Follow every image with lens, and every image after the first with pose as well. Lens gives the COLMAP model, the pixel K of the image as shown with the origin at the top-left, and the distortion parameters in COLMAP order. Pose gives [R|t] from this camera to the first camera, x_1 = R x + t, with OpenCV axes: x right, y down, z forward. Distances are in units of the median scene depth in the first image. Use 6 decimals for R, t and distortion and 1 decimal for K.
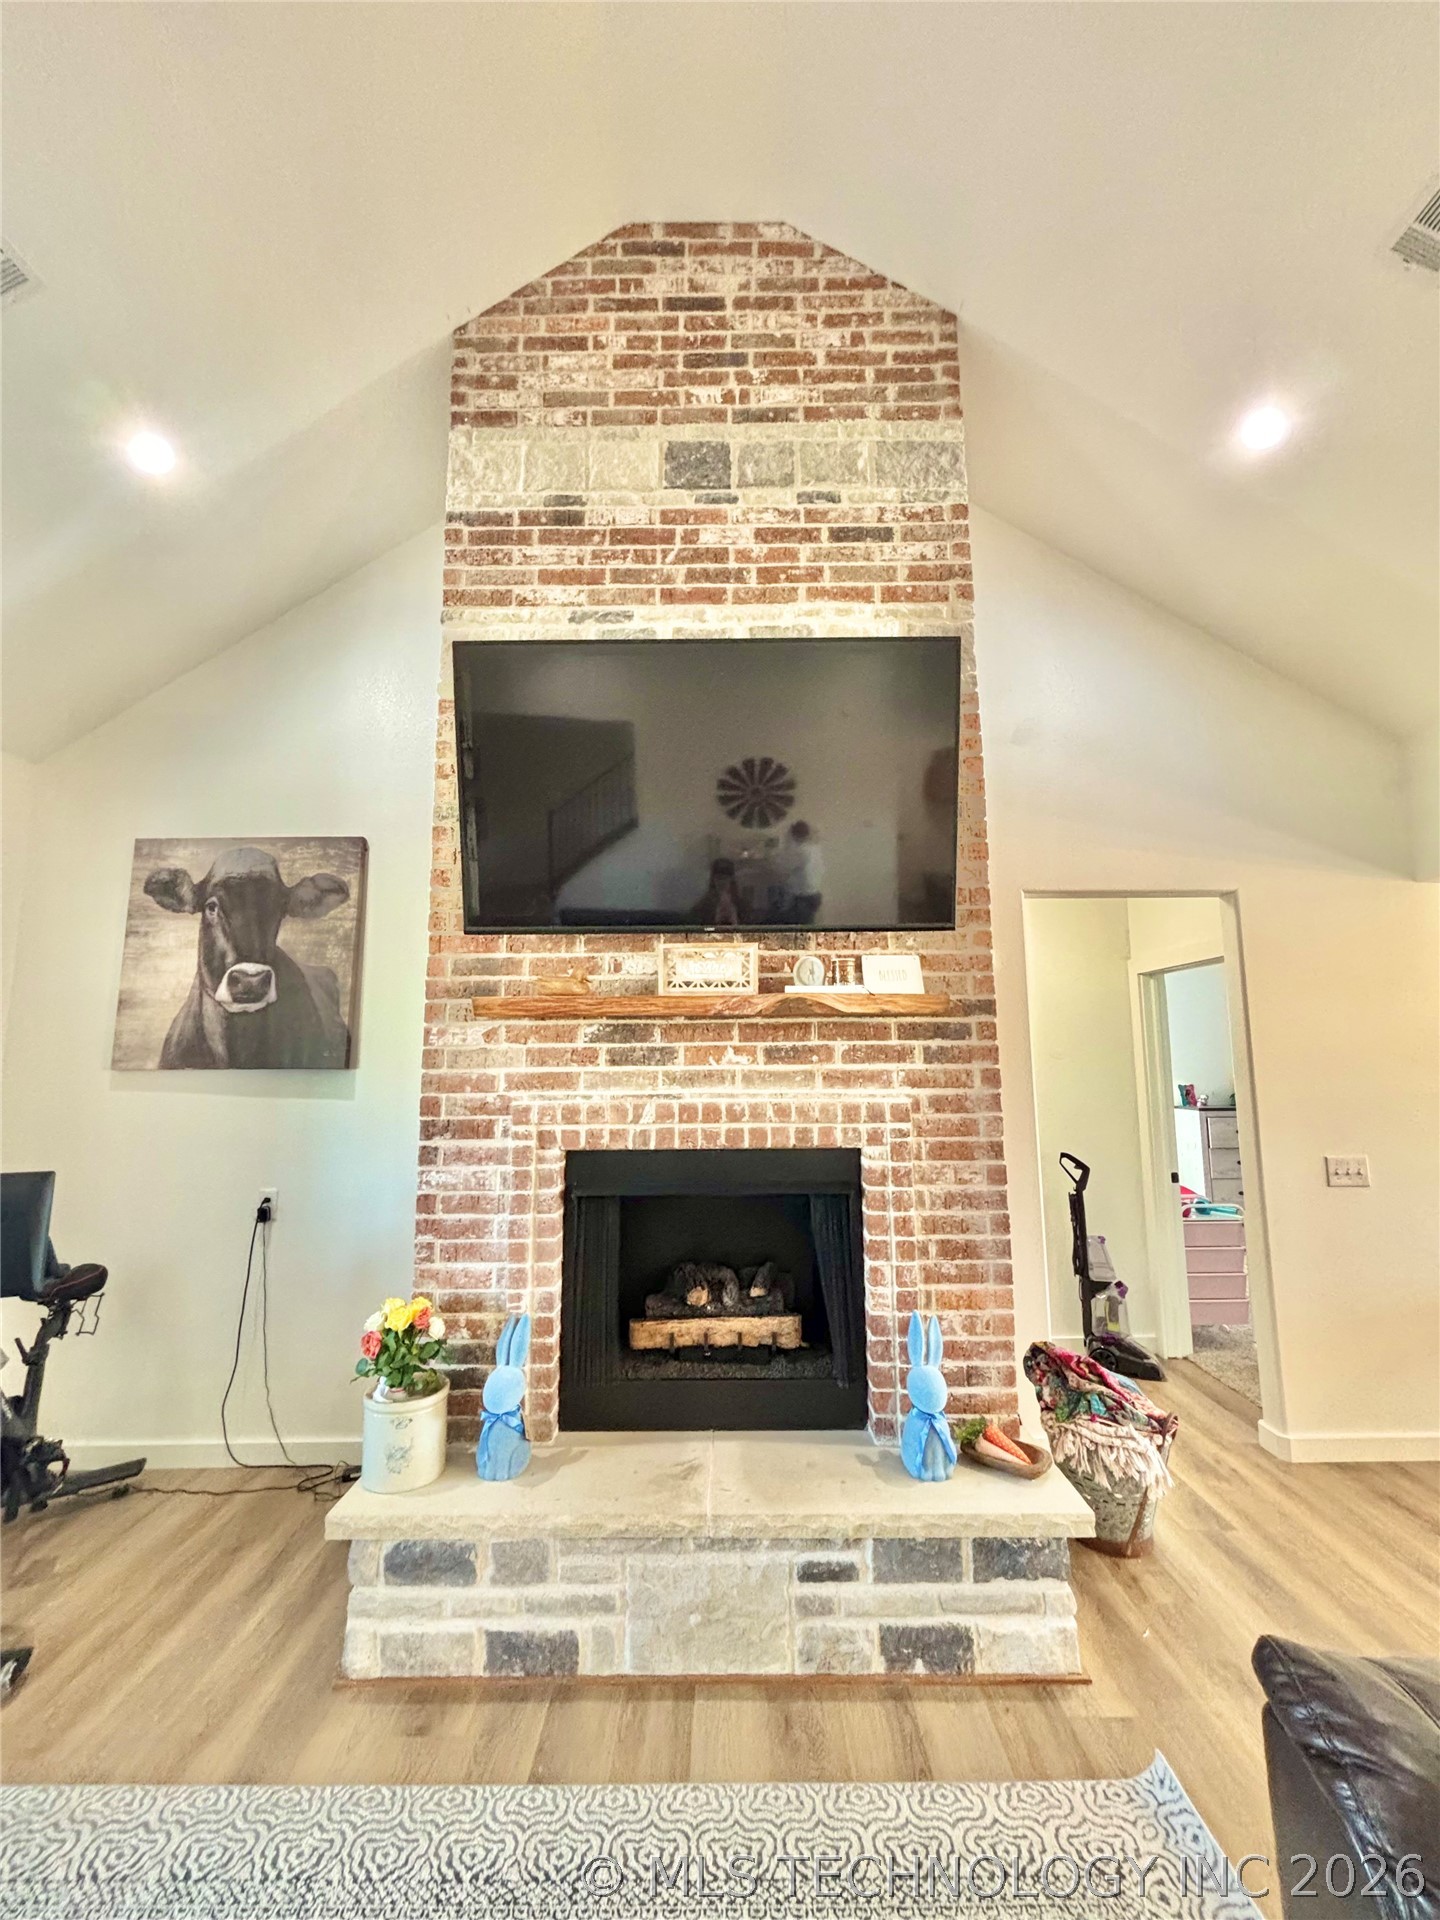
lens RADIAL K [[767.6, 0, 720.2], [0, 767.6, 962.9], [0, 0, 1]] dist [-0.000784, -0.002101]
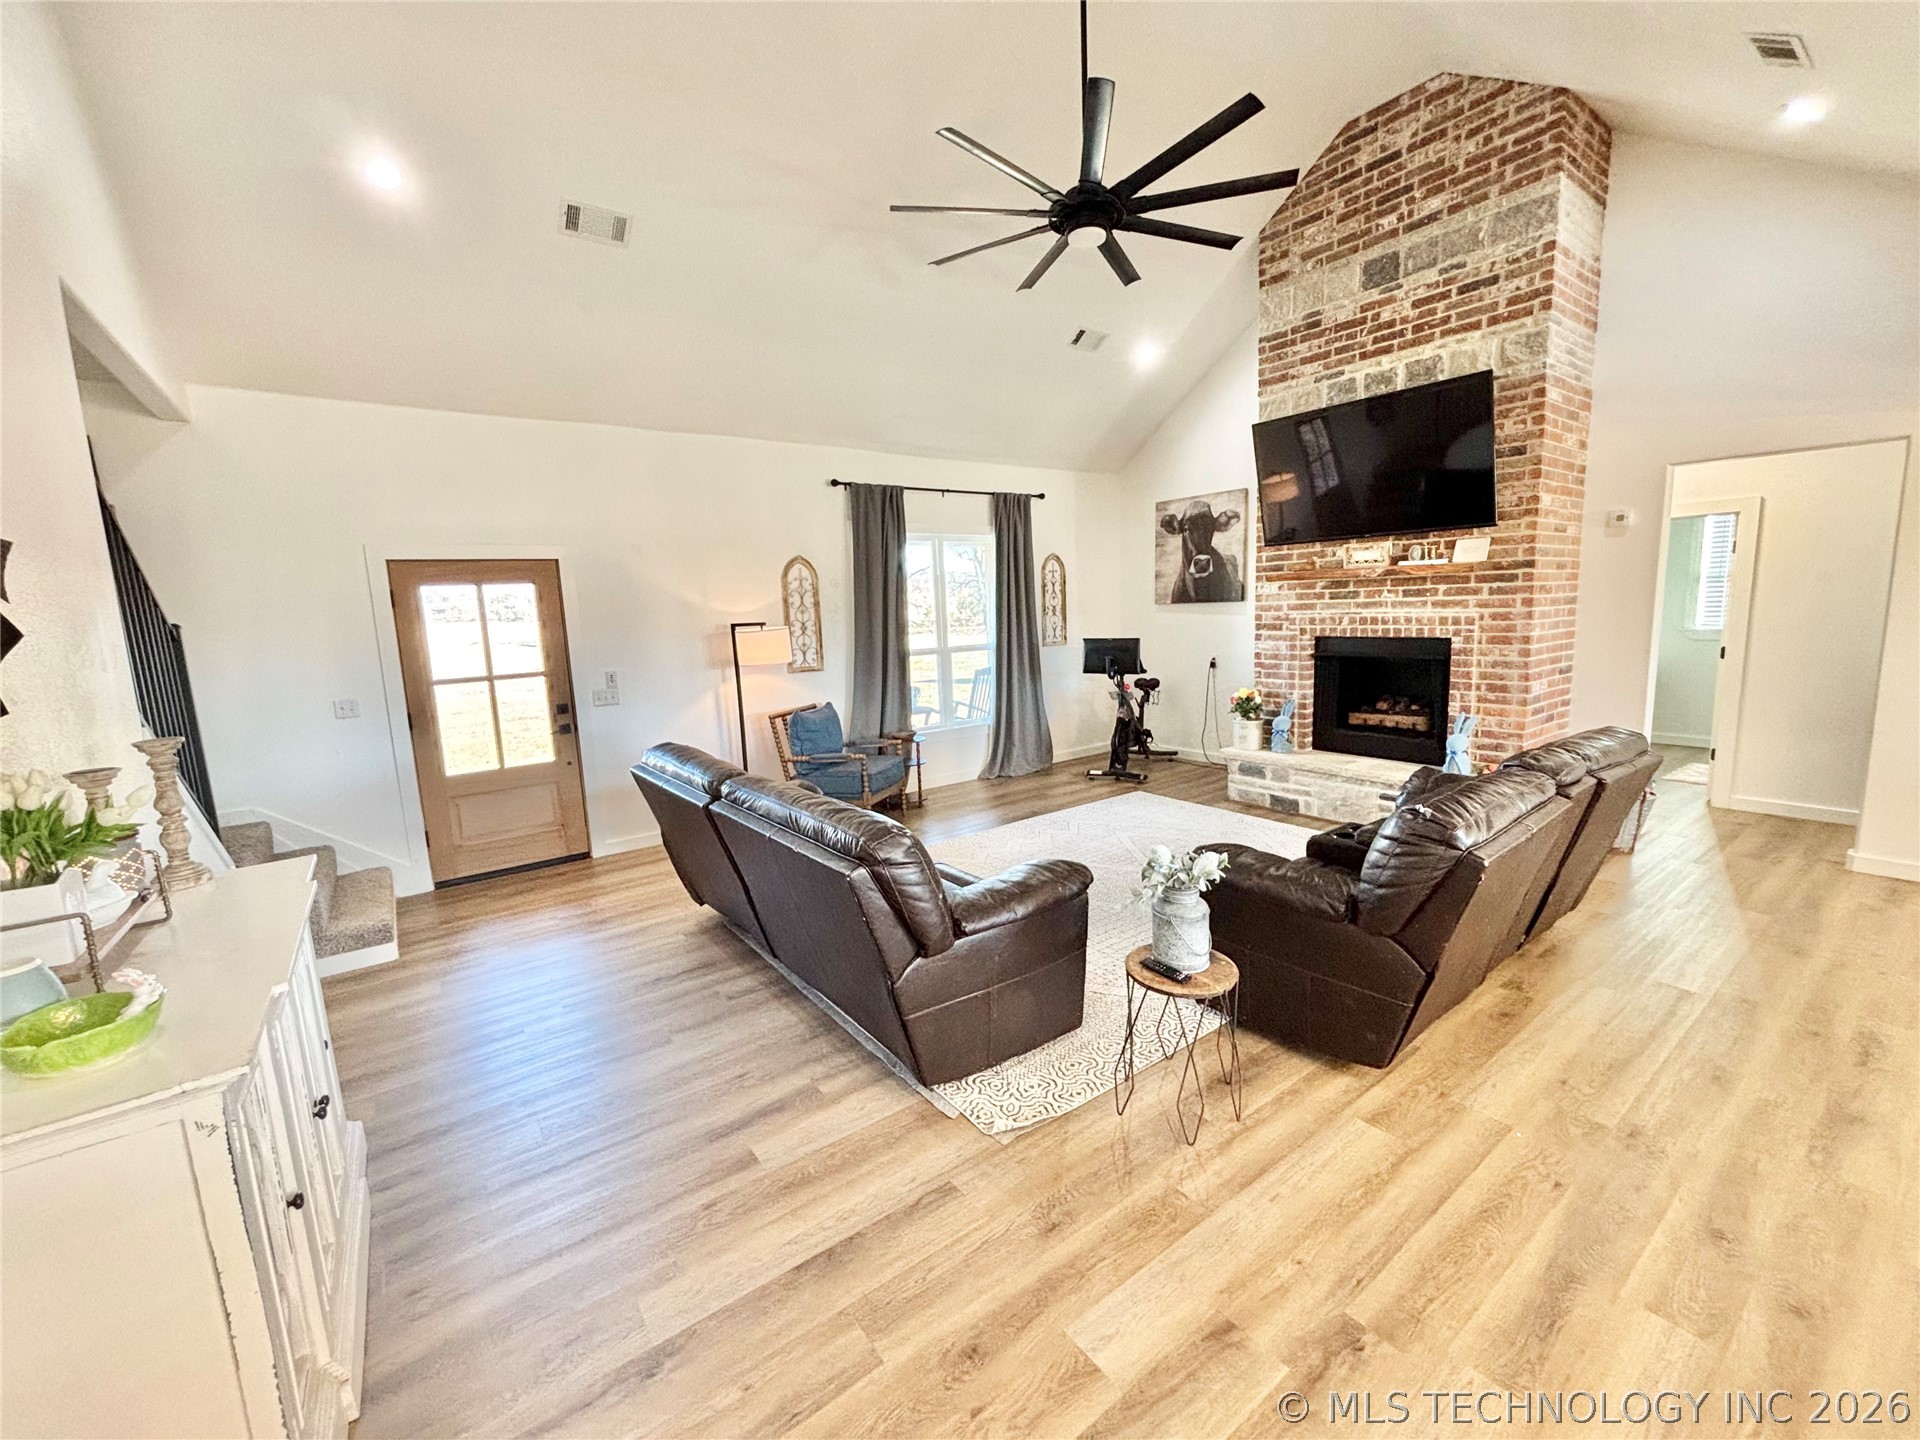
lens RADIAL K [[767.6, 0, 967.2], [0, 767.6, 713.6], [0, 0, 1]] dist [-0.000784, -0.002101]
pose [[0.601305, 0.098054, -0.792980, 0.956186], [0.141745, 0.963610, 0.226637, -0.189718], [0.786346, -0.248679, 0.565525, -1.104013]]
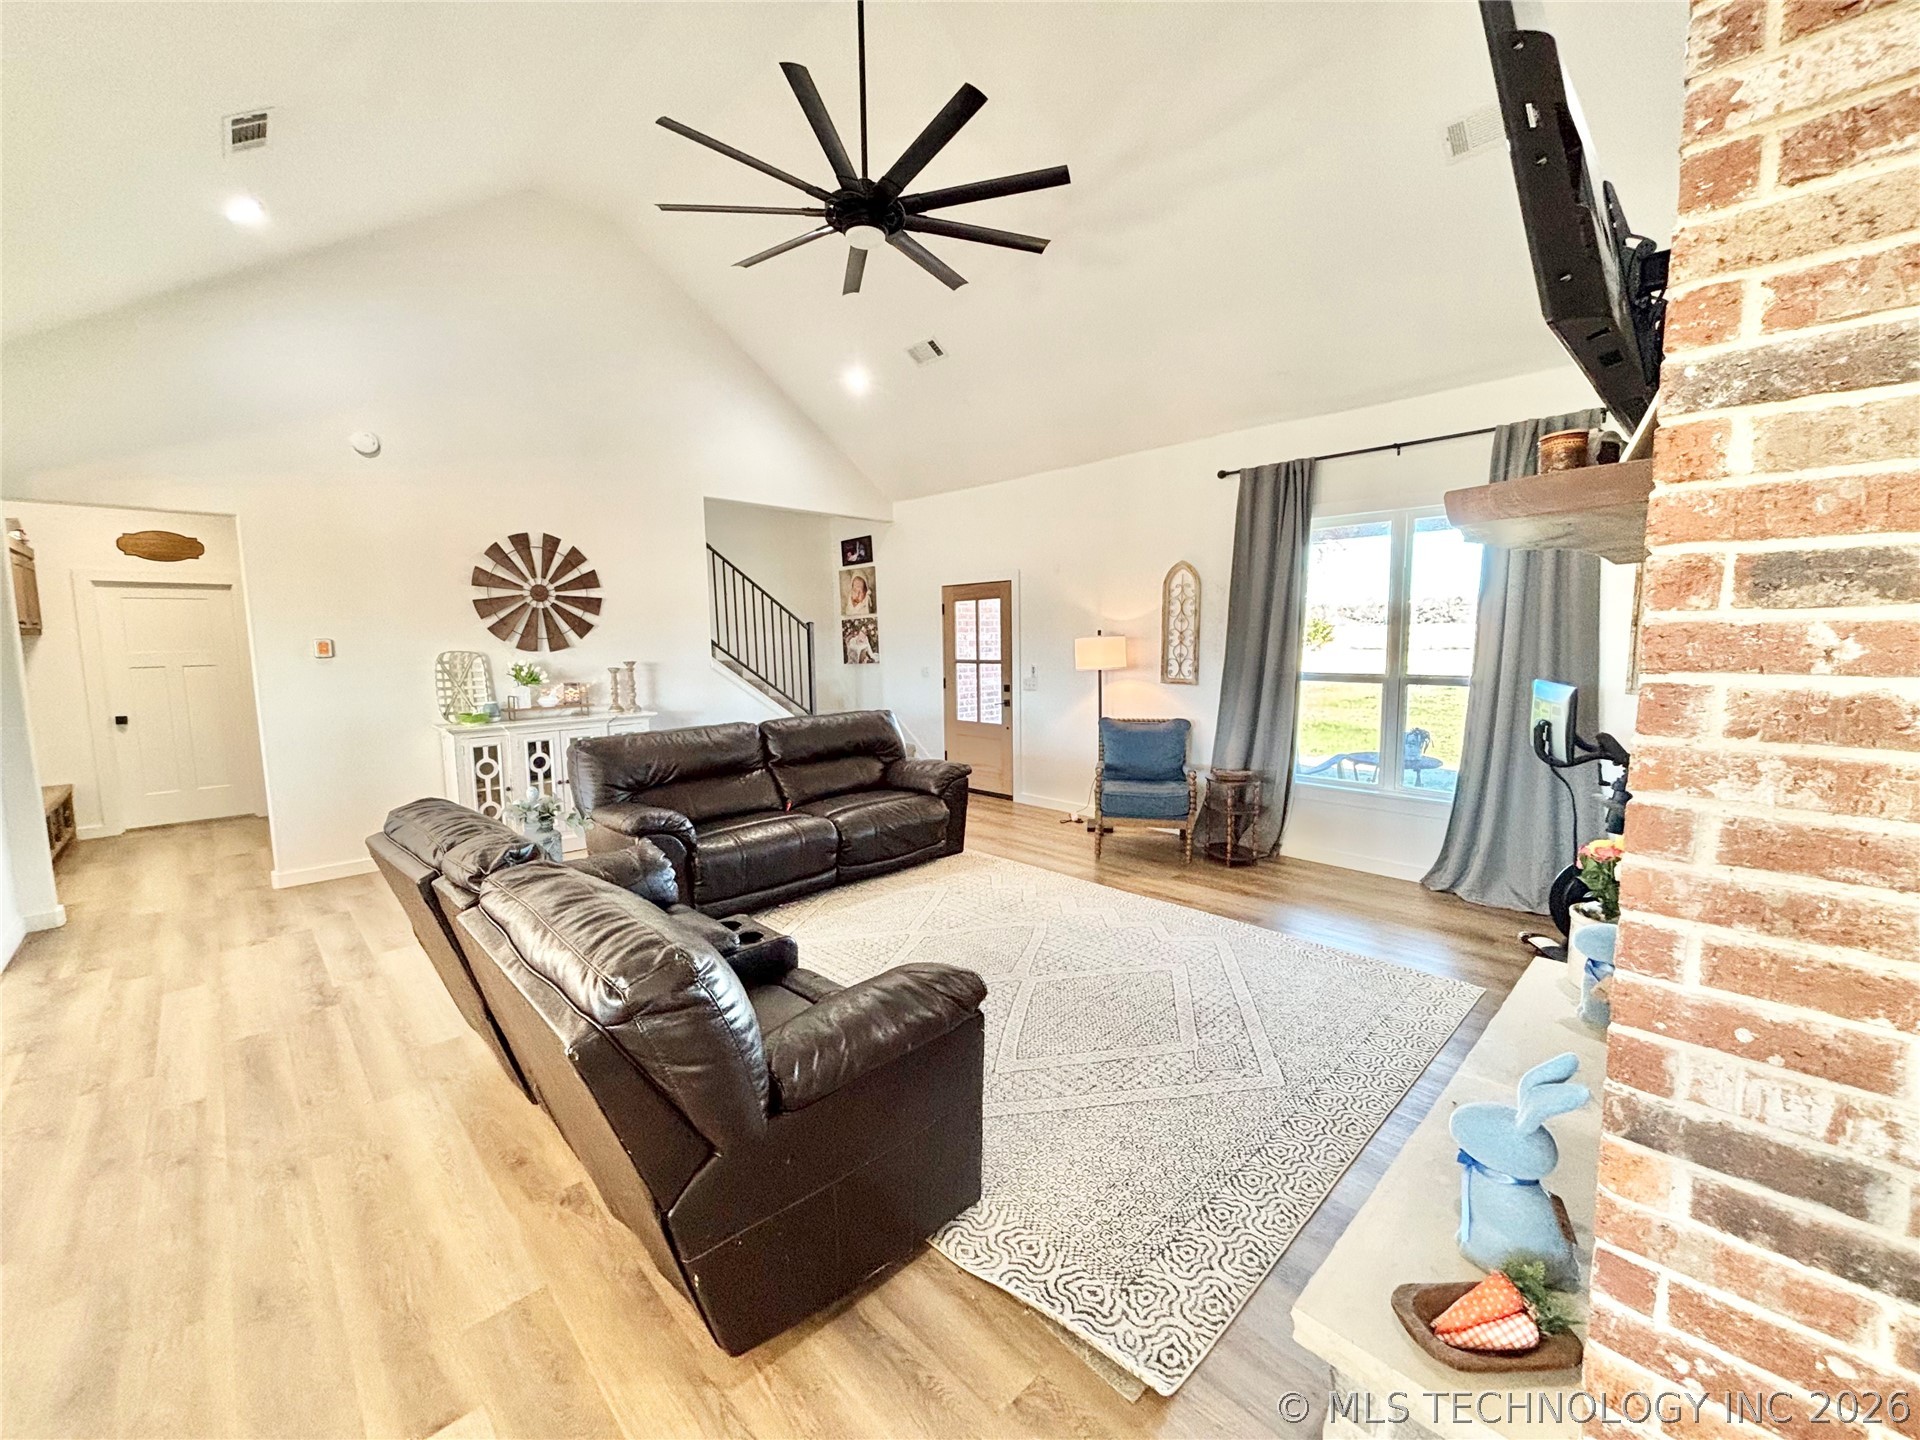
lens RADIAL K [[767.6, 0, 968.5], [0, 767.6, 718.0], [0, 0, 1]] dist [-0.000784, -0.002101]
pose [[-0.705399, 0.096922, -0.702153, 0.794974], [0.120124, 0.992624, 0.016338, 0.128509], [0.698558, -0.072820, -0.711839, 0.951487]]
